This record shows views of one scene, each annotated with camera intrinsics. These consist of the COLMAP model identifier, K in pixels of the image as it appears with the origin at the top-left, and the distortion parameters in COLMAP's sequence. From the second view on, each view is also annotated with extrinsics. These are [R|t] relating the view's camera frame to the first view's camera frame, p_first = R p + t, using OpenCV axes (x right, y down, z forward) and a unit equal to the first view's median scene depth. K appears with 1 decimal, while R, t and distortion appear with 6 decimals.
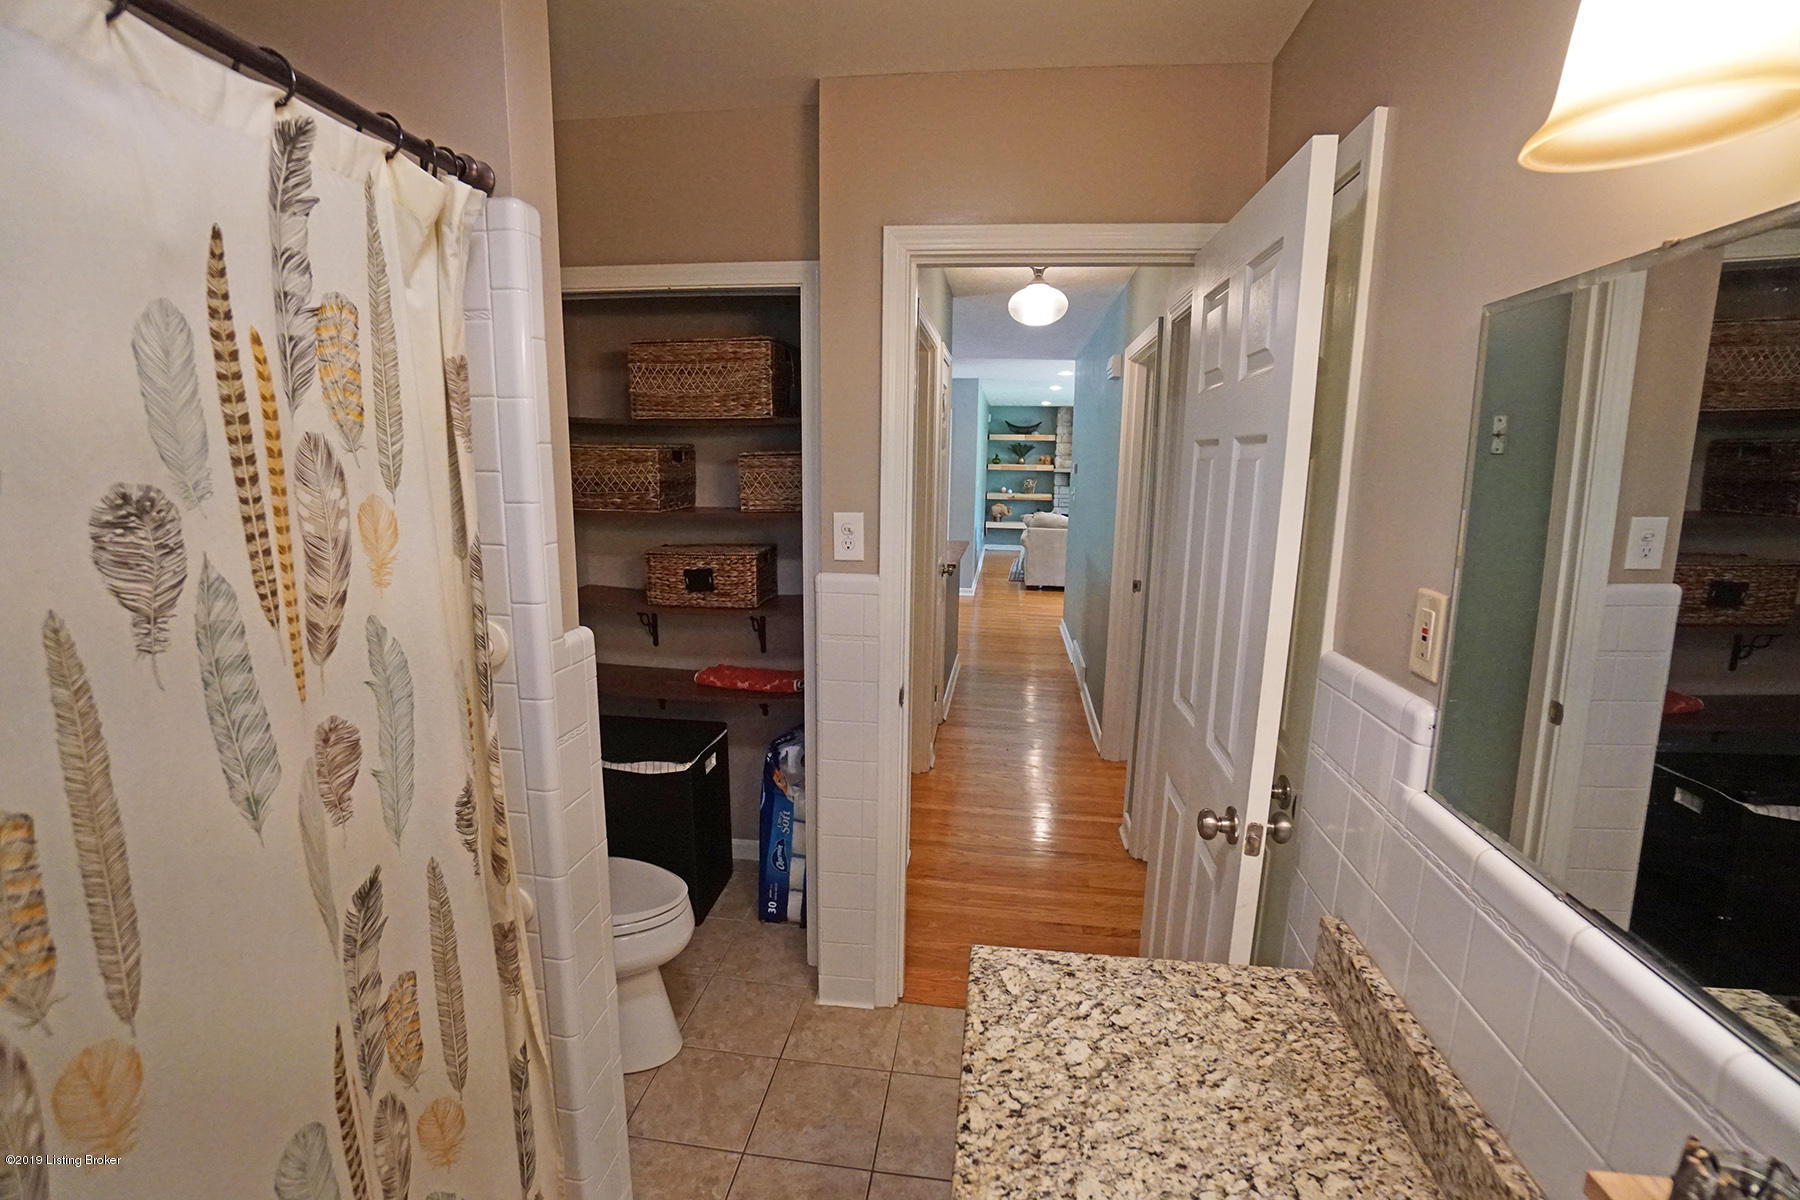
lens RADIAL K [[772.1, 0, 899.1], [0, 772.1, 593.7], [0, 0, 1]] dist [0.001065, 0.000403]
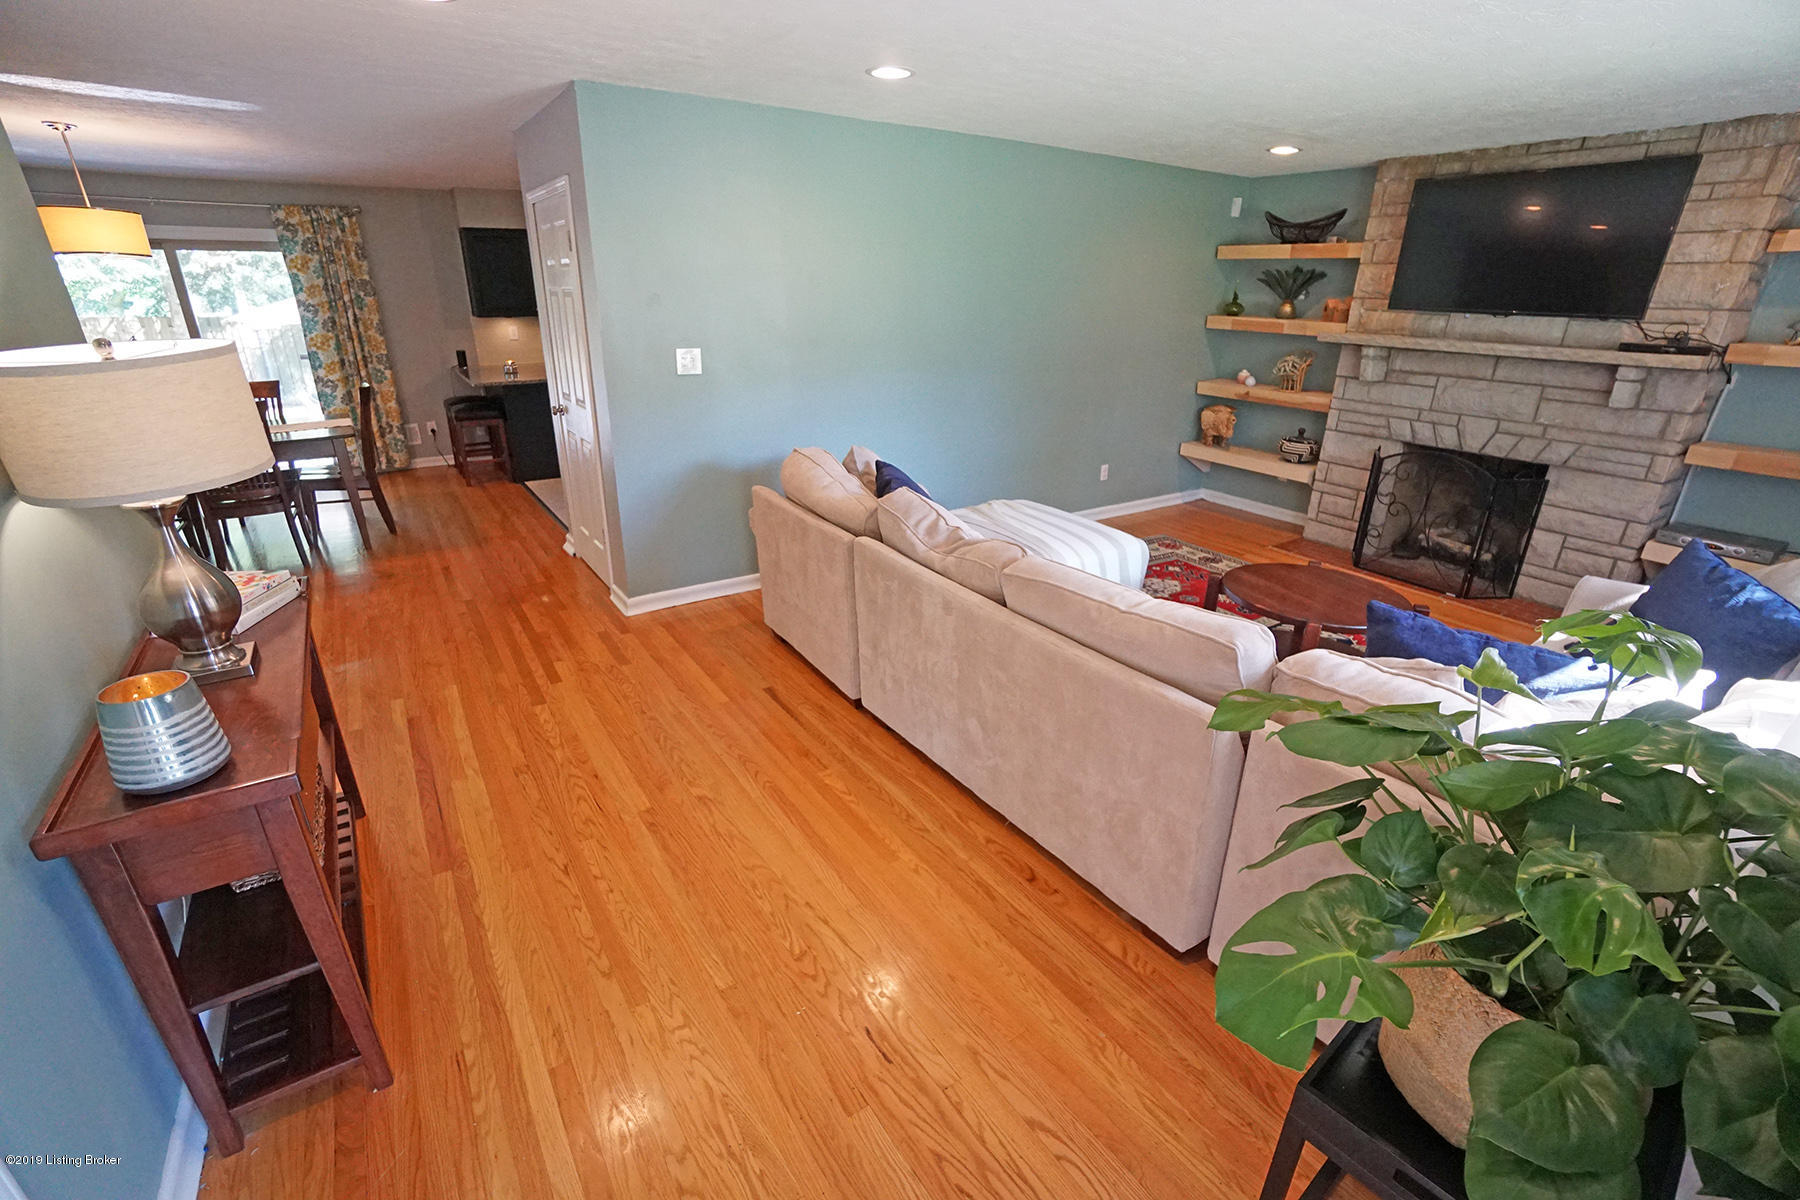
lens RADIAL K [[772.1, 0, 898.1], [0, 772.1, 597.6], [0, 0, 1]] dist [0.001065, 0.000403]
pose [[0.664499, 0.276802, -0.694134, 0.357652], [-0.129011, 0.957415, 0.258289, -0.103083], [0.736069, -0.082082, 0.671911, 0.544607]]
